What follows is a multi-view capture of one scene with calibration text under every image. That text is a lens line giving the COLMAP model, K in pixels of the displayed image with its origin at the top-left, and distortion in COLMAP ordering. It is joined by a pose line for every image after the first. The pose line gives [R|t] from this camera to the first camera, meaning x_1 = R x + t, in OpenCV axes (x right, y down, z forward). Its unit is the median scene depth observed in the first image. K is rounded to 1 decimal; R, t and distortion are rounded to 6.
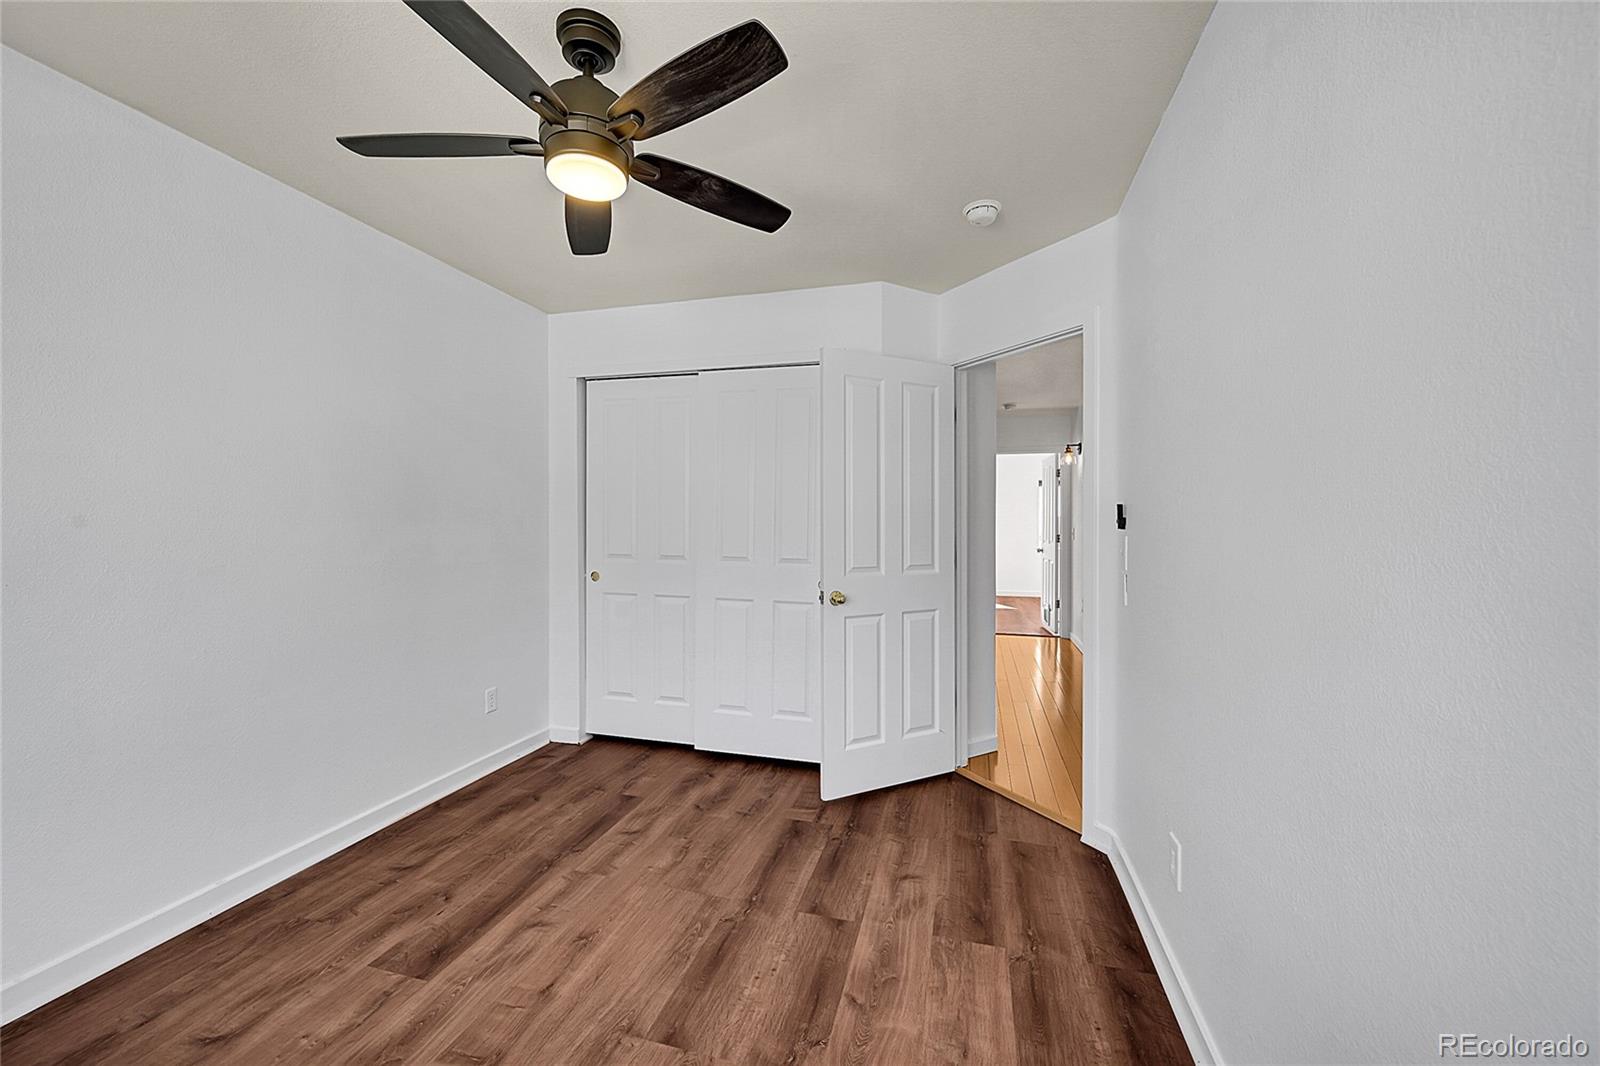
lens RADIAL K [[628.3, 0, 797.5], [0, 628.3, 532.3], [0, 0, 1]] dist [0.000278, -0.000174]
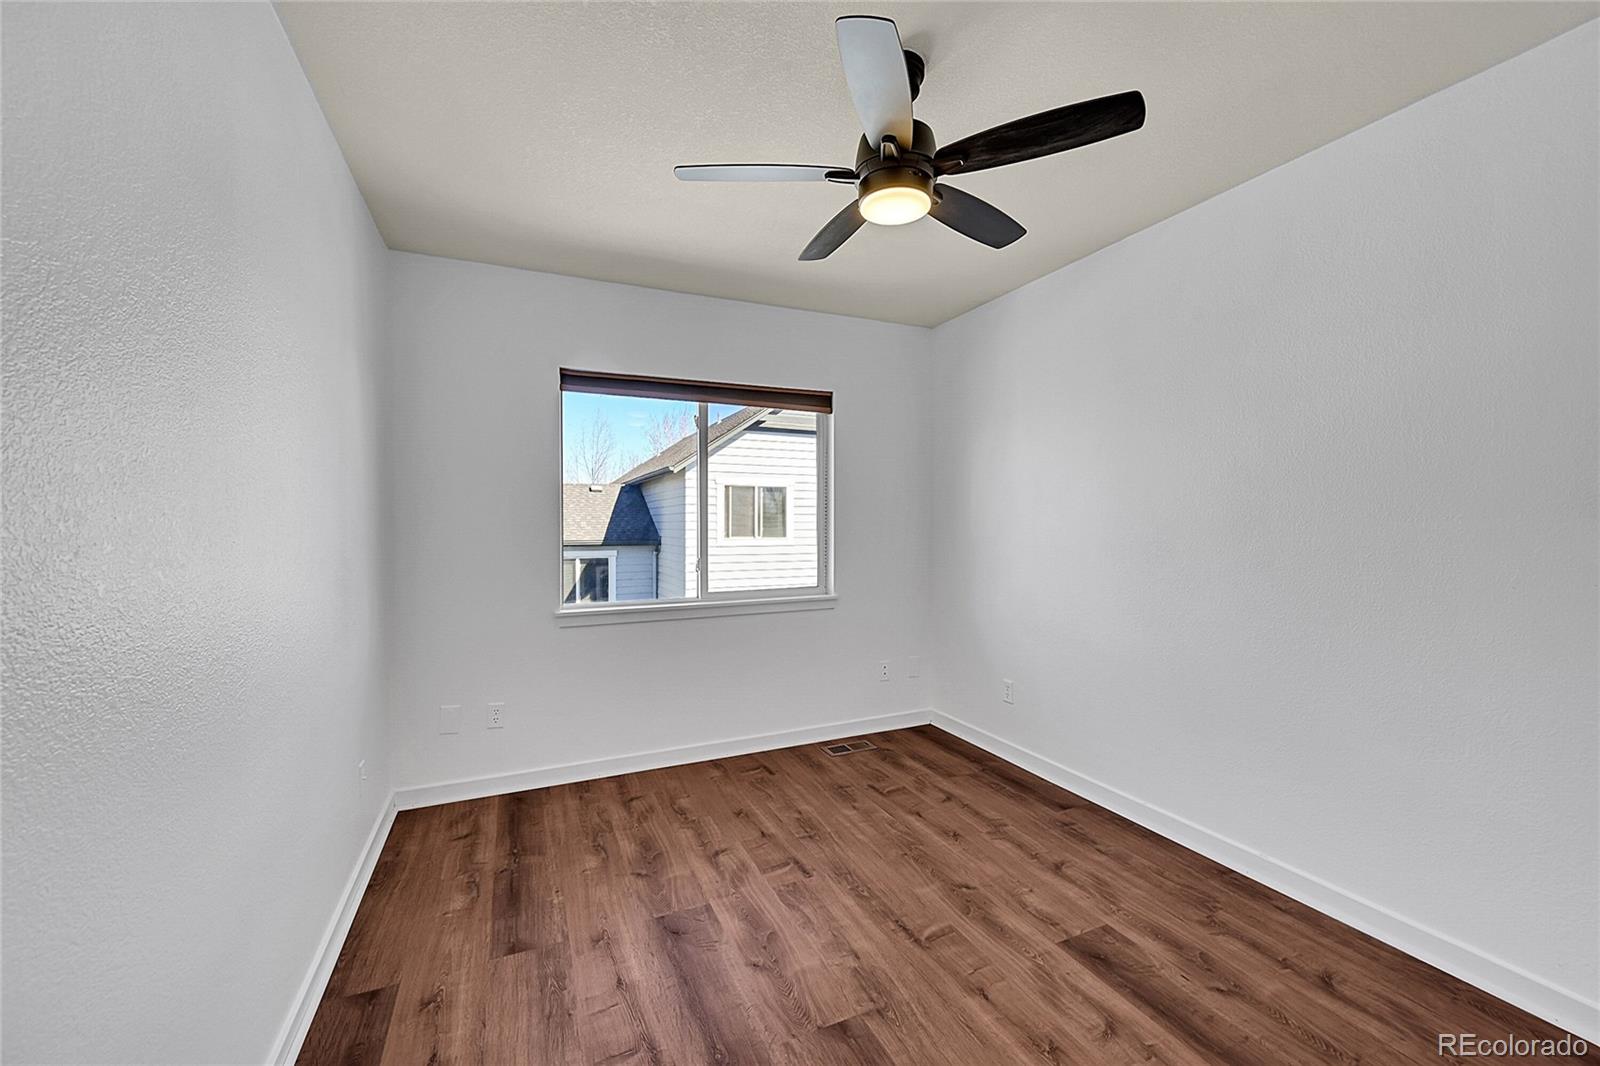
lens RADIAL K [[628.3, 0, 797.5], [0, 628.3, 532.3], [0, 0, 1]] dist [0.000278, -0.000174]
pose [[-0.768857, 0.012277, -0.639303, 0.412330], [-0.006253, 0.999623, 0.026717, -0.022819], [0.639390, 0.024539, -0.768491, 1.425676]]
